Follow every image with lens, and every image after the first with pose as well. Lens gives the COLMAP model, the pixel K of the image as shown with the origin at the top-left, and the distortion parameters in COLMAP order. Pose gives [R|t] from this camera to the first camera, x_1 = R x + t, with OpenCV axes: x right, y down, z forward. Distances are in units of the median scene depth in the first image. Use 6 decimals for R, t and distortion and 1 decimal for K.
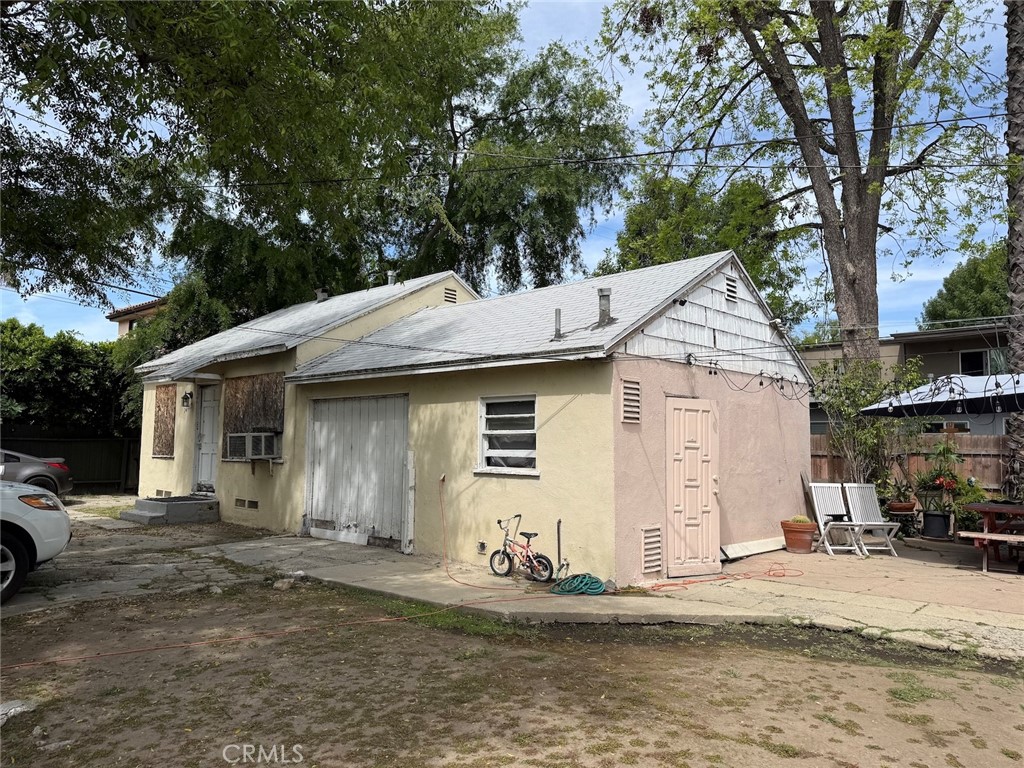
lens RADIAL K [[698.7, 0, 512.0], [0, 698.7, 384.0], [0, 0, 1]] dist [0.097374, -0.135767]
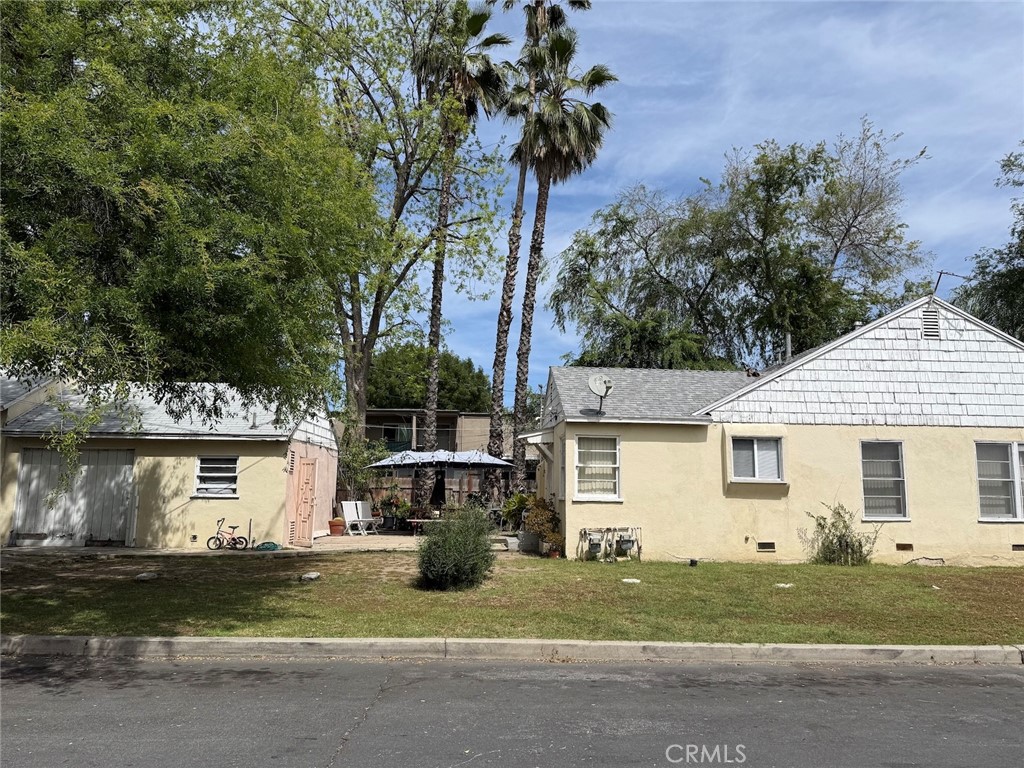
lens RADIAL K [[698.7, 0, 512.0], [0, 698.7, 384.0], [0, 0, 1]] dist [0.097374, -0.135767]
pose [[0.705840, 0.109521, 0.699854, -0.706889], [-0.068193, 0.993893, -0.086759, -0.054257], [-0.705081, 0.013513, 0.708998, -0.796138]]
